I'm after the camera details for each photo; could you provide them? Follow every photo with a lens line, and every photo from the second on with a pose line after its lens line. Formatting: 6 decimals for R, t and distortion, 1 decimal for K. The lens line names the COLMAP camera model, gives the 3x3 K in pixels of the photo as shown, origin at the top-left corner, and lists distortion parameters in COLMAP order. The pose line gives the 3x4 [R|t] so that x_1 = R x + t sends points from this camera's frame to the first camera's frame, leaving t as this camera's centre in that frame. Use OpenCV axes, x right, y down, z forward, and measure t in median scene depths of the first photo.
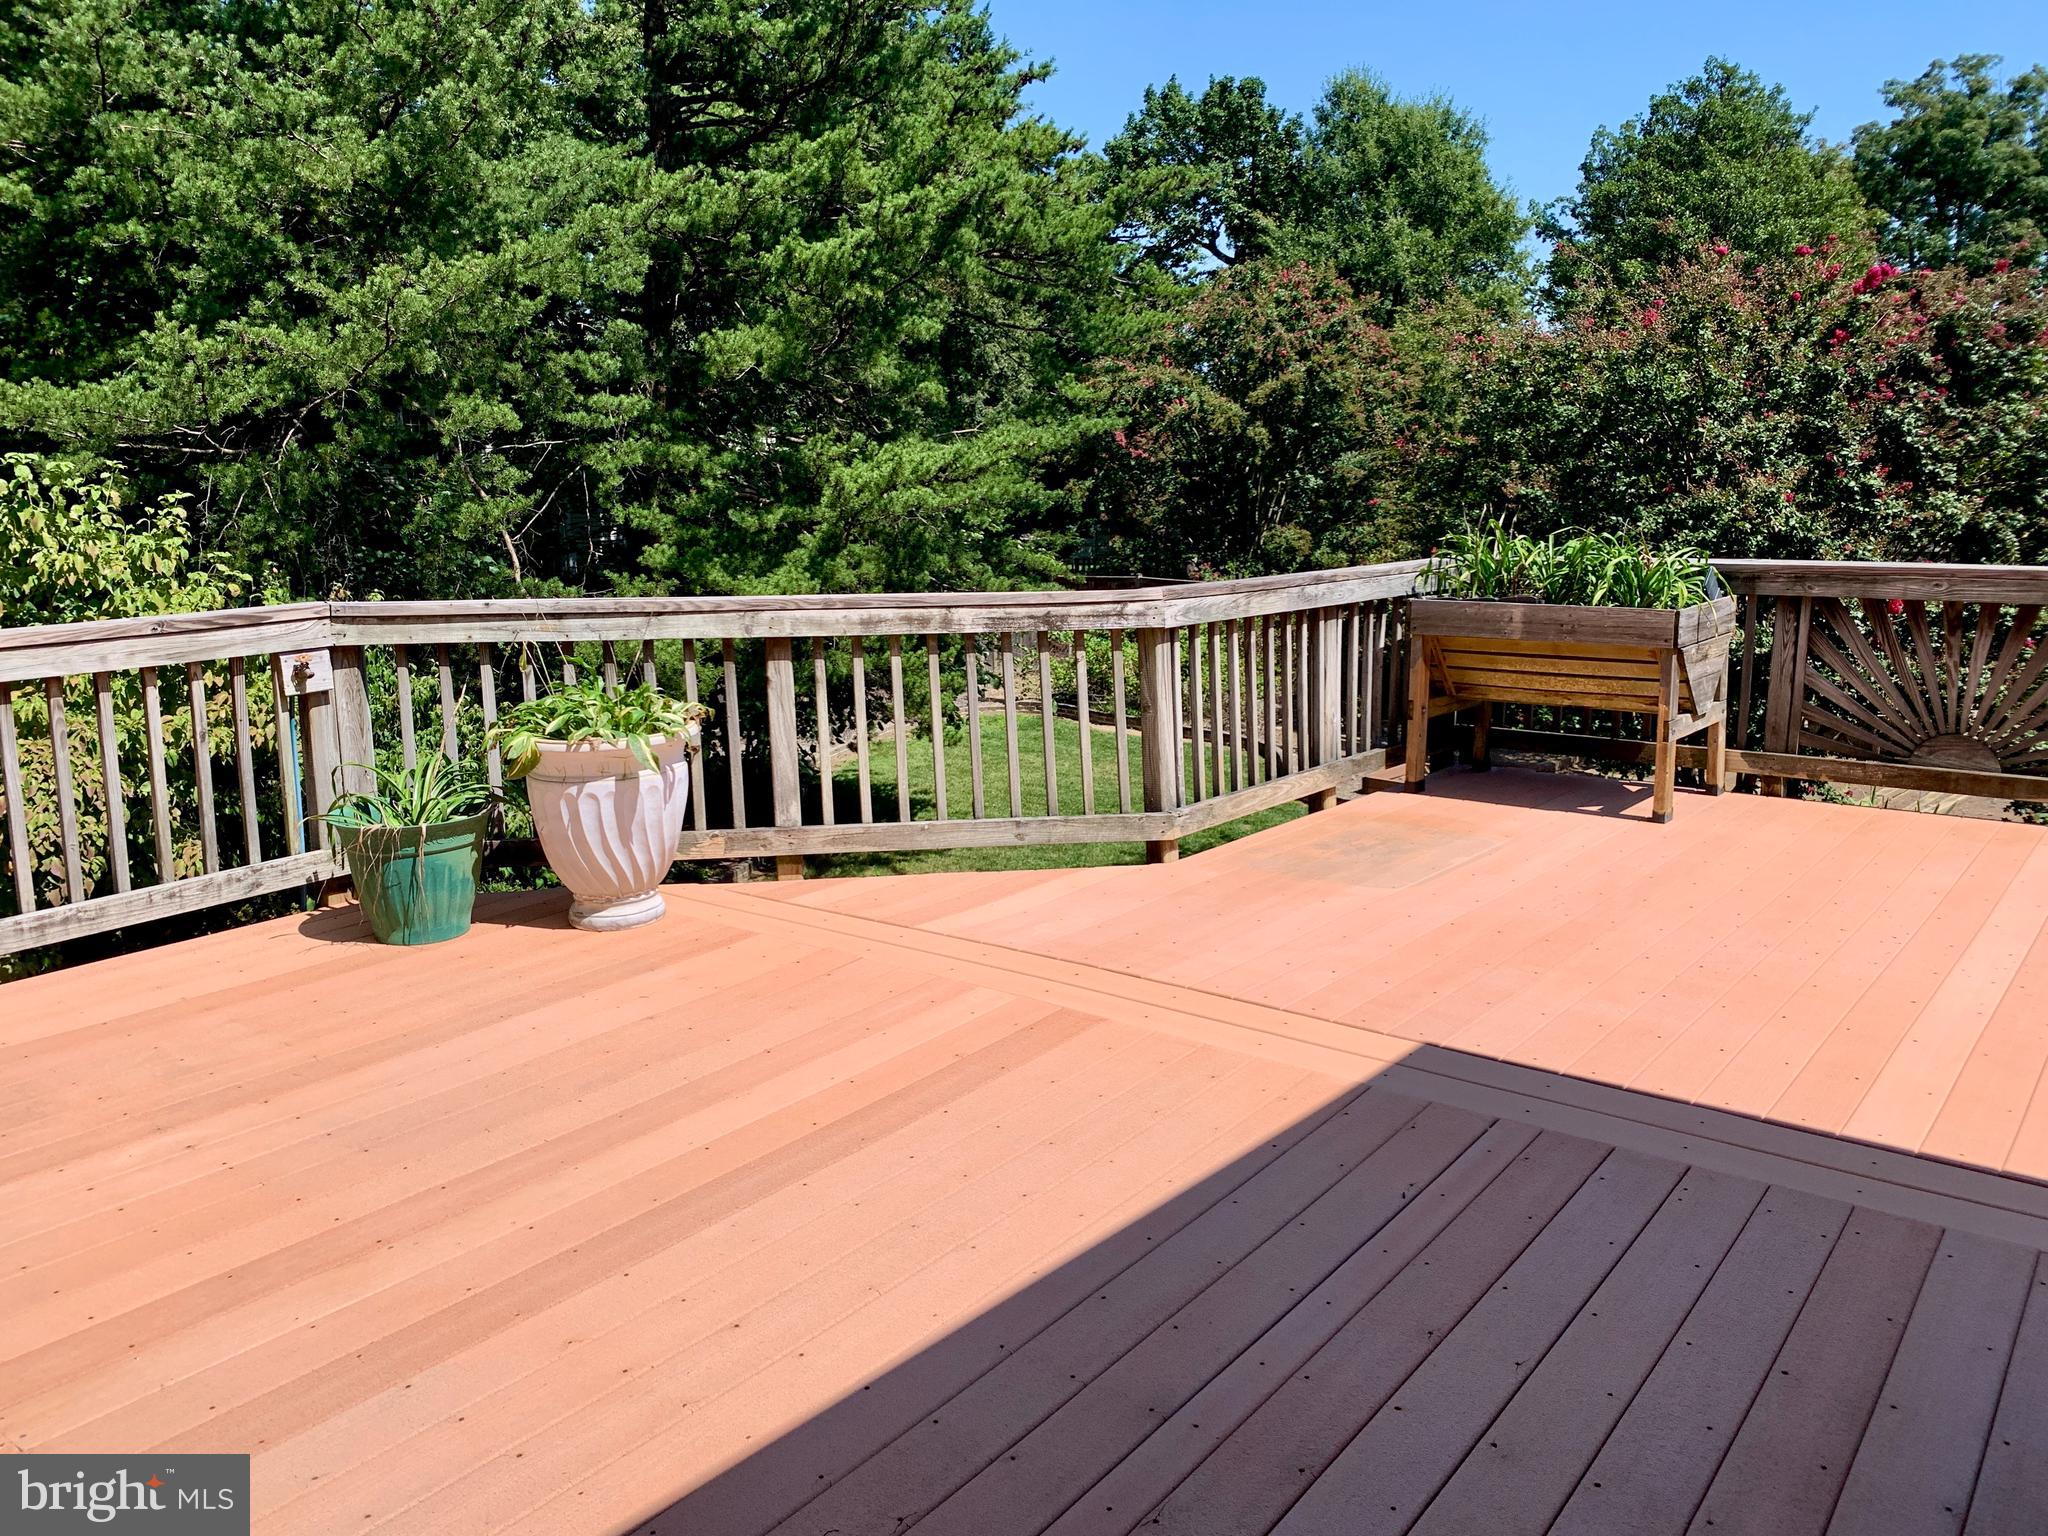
lens RADIAL K [[1530.1, 0, 1024.0], [0, 1530.1, 768.0], [0, 0, 1]] dist [0.066317, -0.063157]
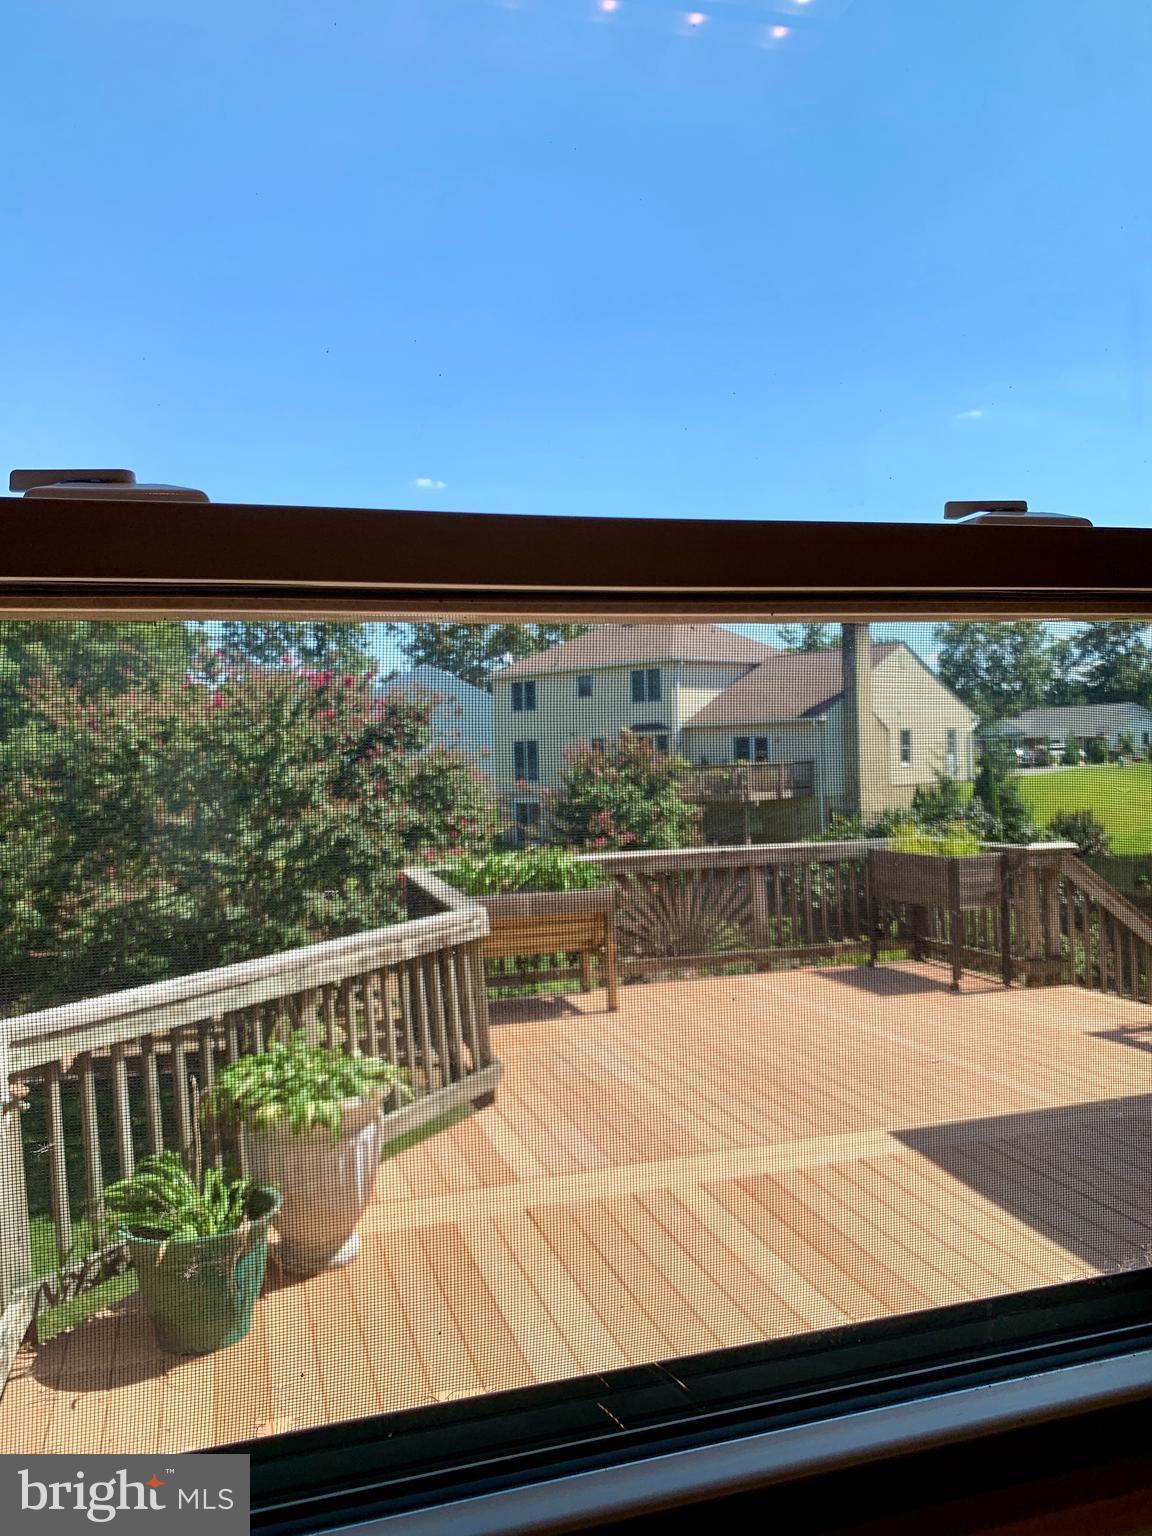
lens RADIAL K [[1184.2, 0, 581.2], [0, 1184.2, 870.4], [0, 0, 1]] dist [-0.003313, 0.001983]
pose [[0.581242, -0.091278, 0.808595, -0.319579], [0.187718, 0.981928, -0.024093, -0.046573], [-0.791783, 0.165791, 0.587872, 0.120990]]
